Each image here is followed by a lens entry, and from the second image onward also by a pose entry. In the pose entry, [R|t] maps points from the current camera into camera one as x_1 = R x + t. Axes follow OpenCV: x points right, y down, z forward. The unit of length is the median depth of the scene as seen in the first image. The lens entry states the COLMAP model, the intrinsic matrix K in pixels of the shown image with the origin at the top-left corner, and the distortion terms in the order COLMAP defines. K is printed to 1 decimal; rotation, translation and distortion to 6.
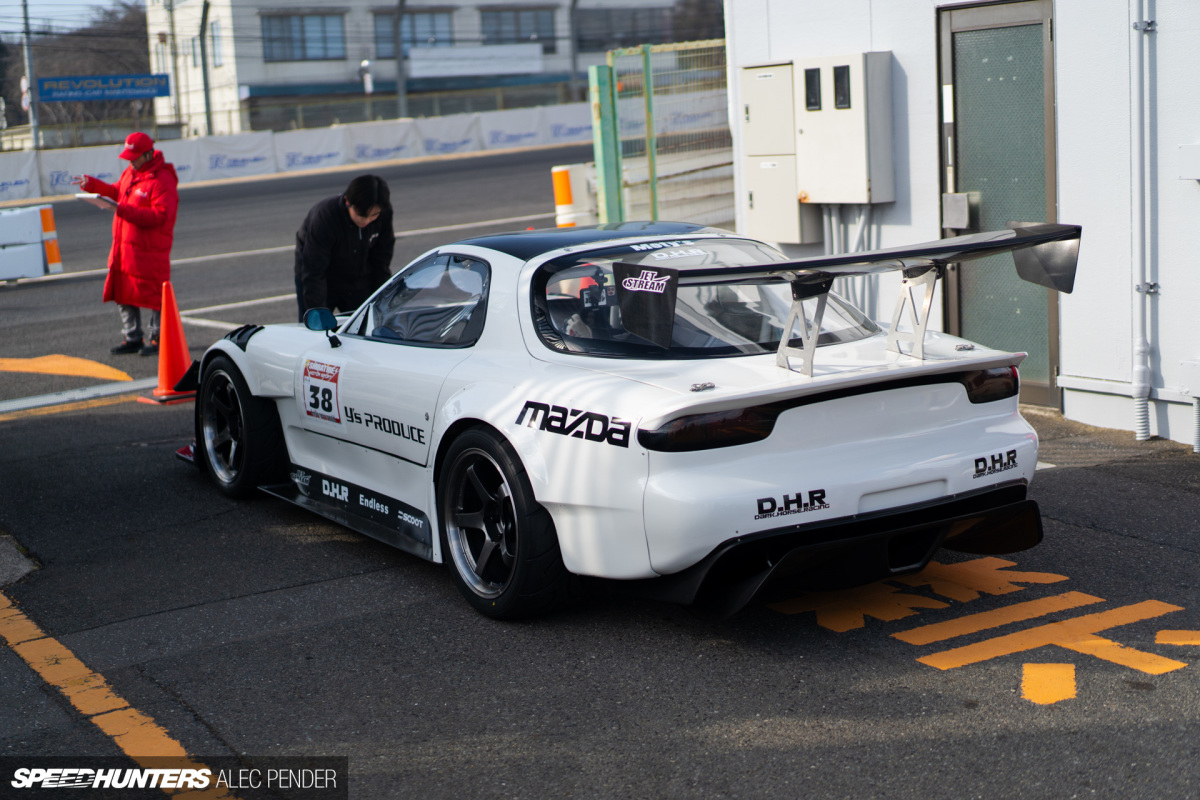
lens RADIAL K [[1801.6, 0, 600.0], [0, 1801.6, 400.0], [0, 0, 1]] dist [-0.108996, 0.869619]
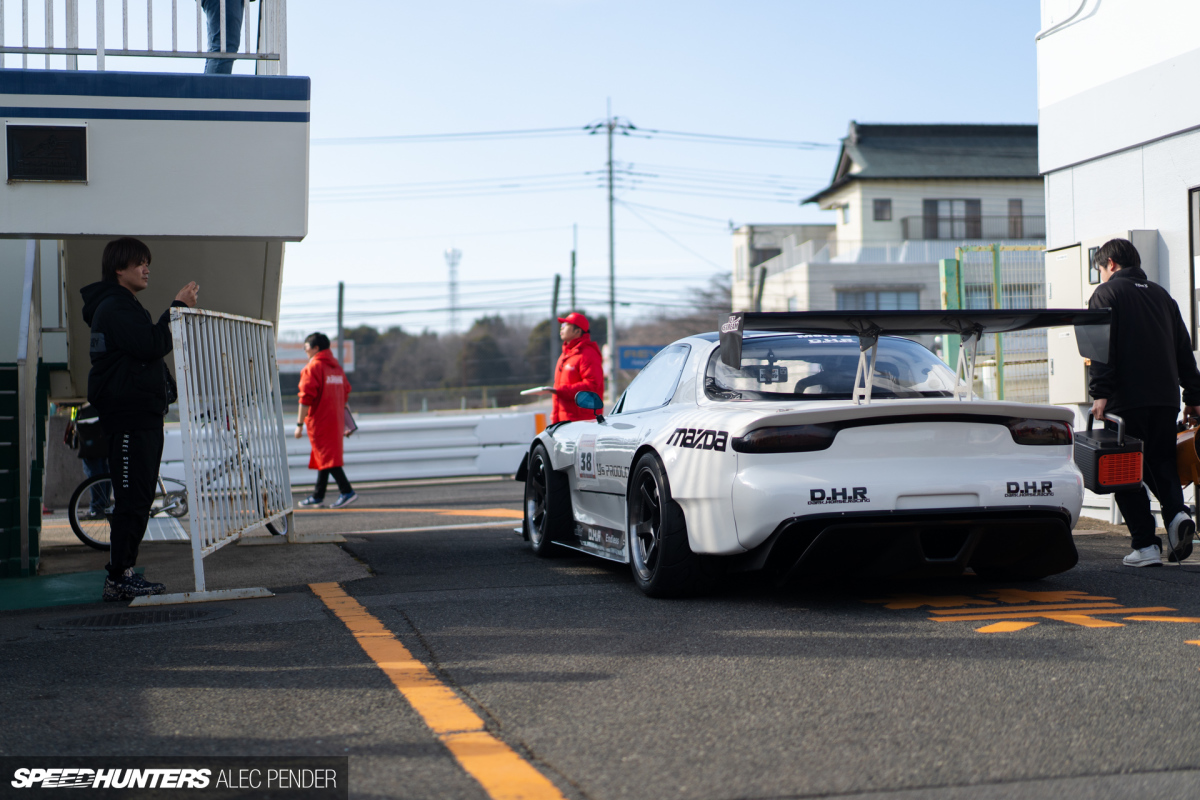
lens RADIAL K [[1801.6, 0, 600.0], [0, 1801.6, 400.0], [0, 0, 1]] dist [-0.108996, 0.869619]
pose [[0.955301, 0.028575, -0.294252, 0.310219], [-0.070441, 0.988653, -0.132681, 0.167387], [0.287121, 0.147477, 0.946473, -0.307520]]
